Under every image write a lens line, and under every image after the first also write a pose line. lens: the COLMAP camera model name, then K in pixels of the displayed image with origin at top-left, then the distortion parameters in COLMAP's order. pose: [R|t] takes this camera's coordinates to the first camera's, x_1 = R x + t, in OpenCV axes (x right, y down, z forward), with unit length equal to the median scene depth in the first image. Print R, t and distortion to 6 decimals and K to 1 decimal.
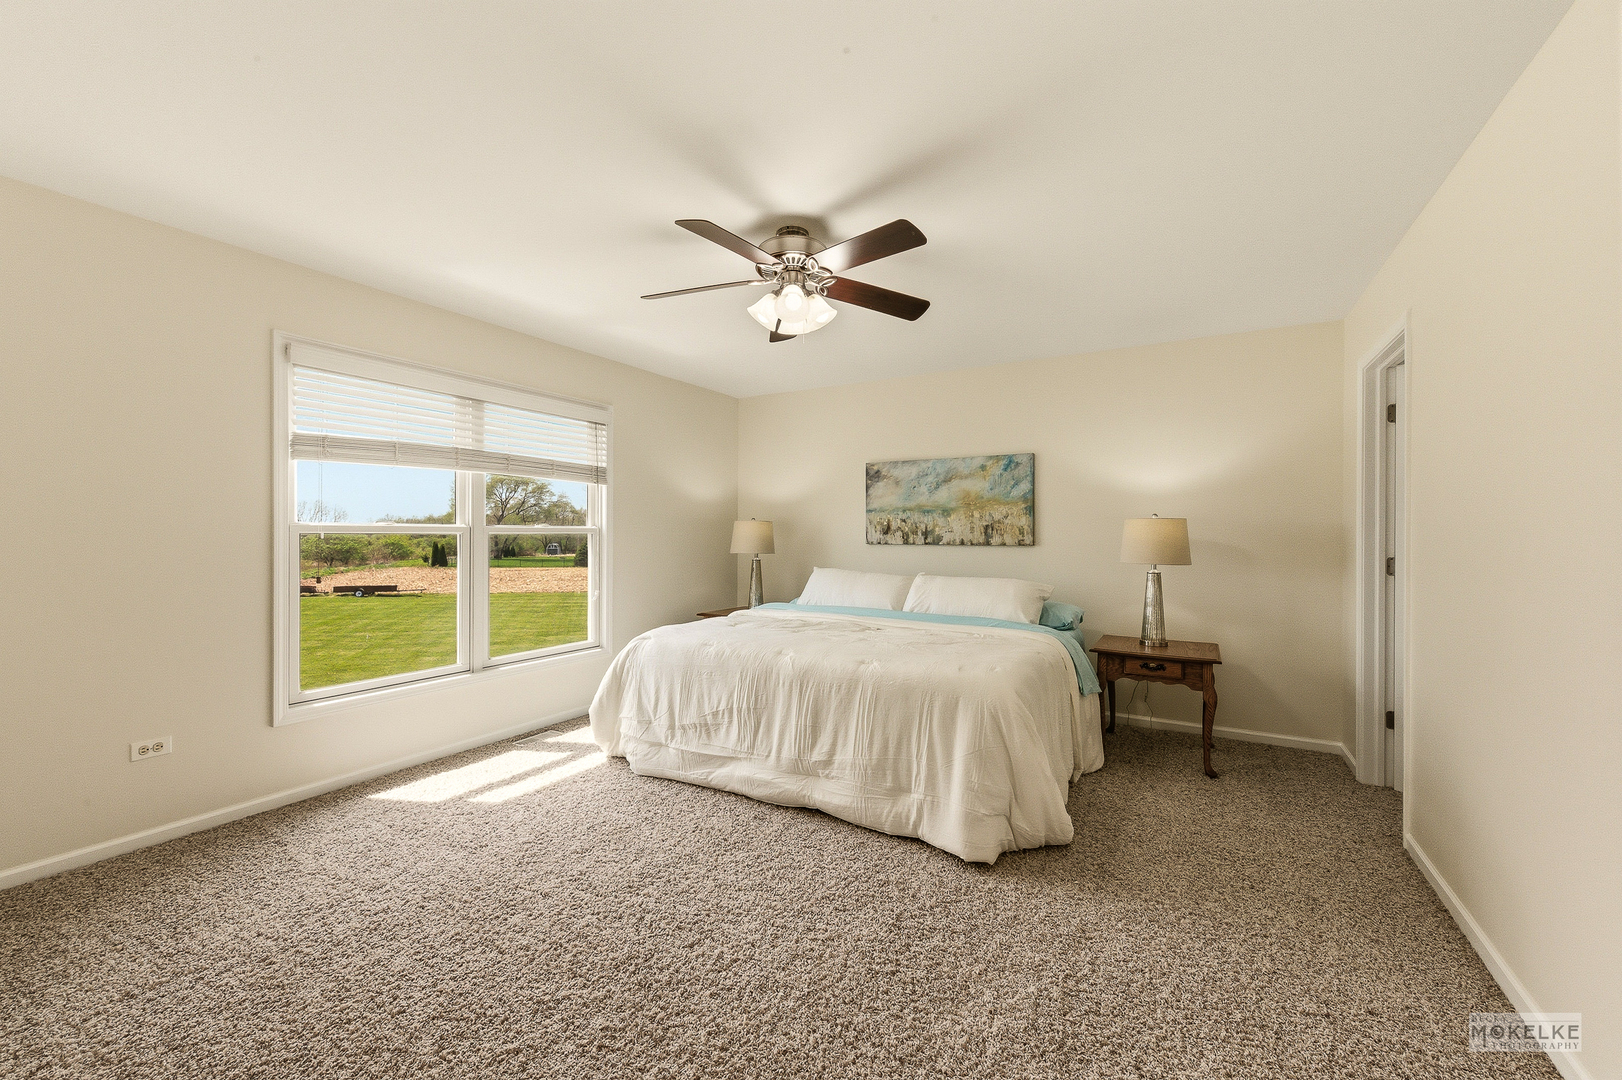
lens RADIAL K [[645.5, 0, 810.3], [0, 645.5, 539.0], [0, 0, 1]] dist [0.007931, -0.001004]
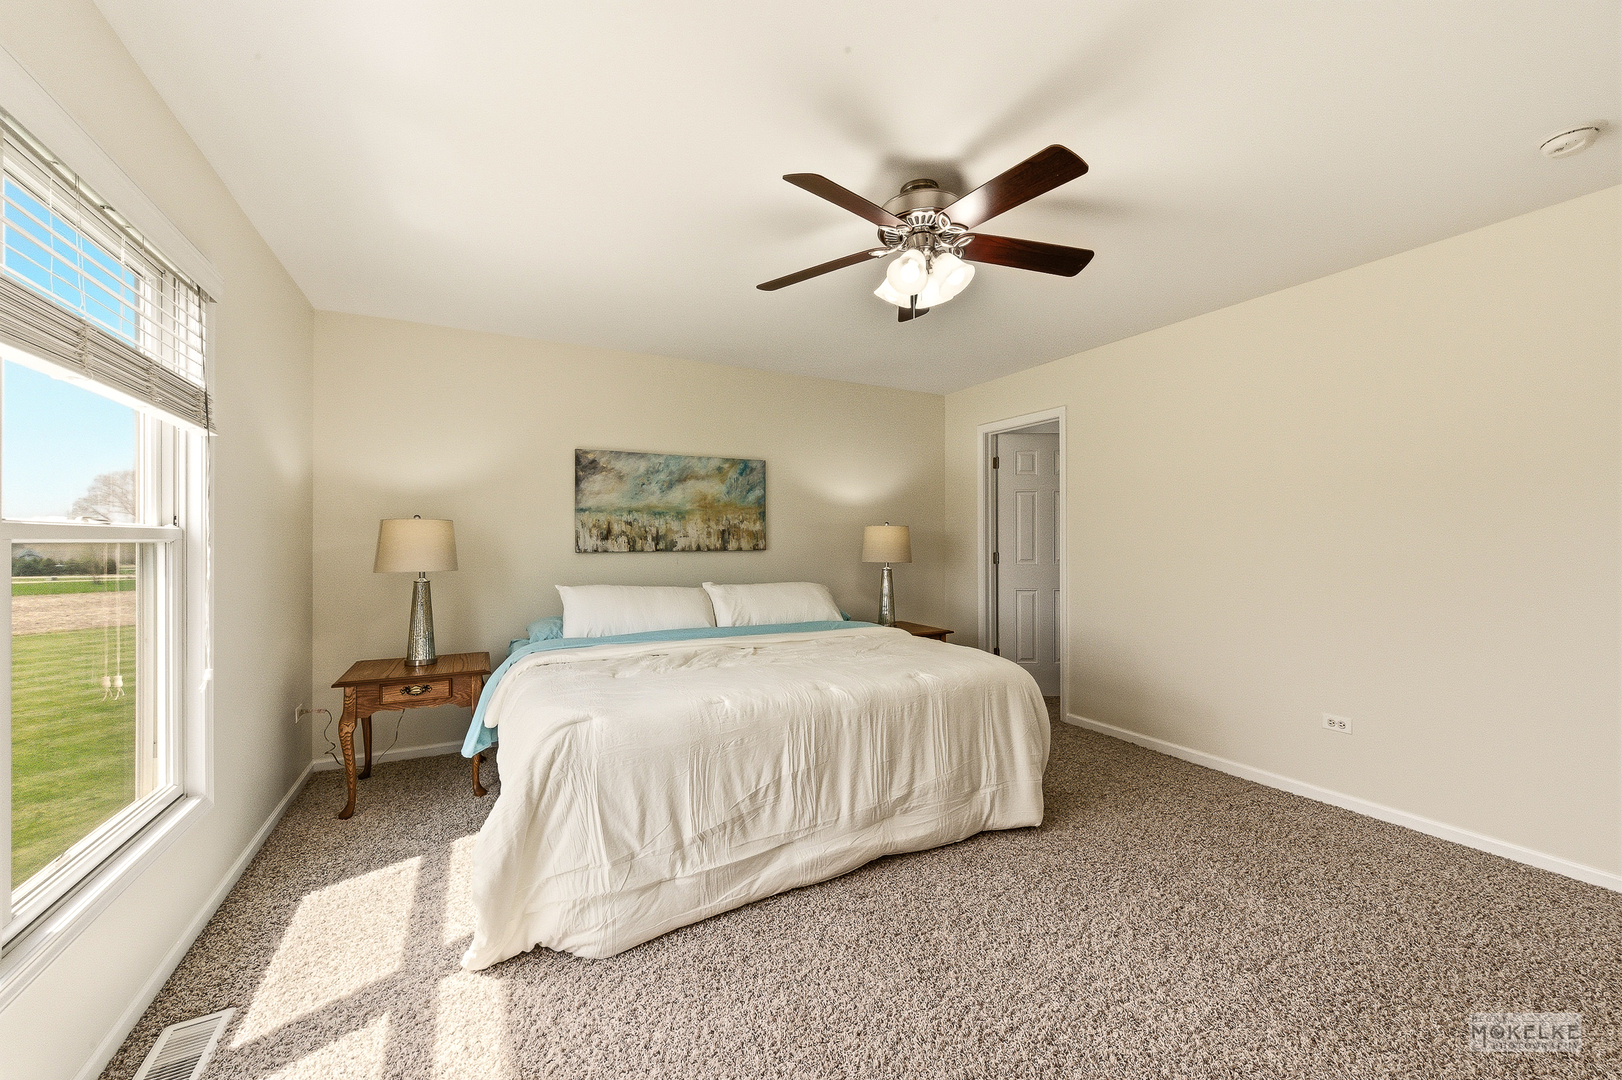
lens RADIAL K [[645.5, 0, 818.2], [0, 645.5, 534.8], [0, 0, 1]] dist [0.007931, -0.001004]
pose [[0.502193, 0.000765, 0.864755, -0.492649], [0.008769, 0.999944, -0.005977, -0.007004], [-0.864711, 0.010585, 0.502158, 0.394899]]
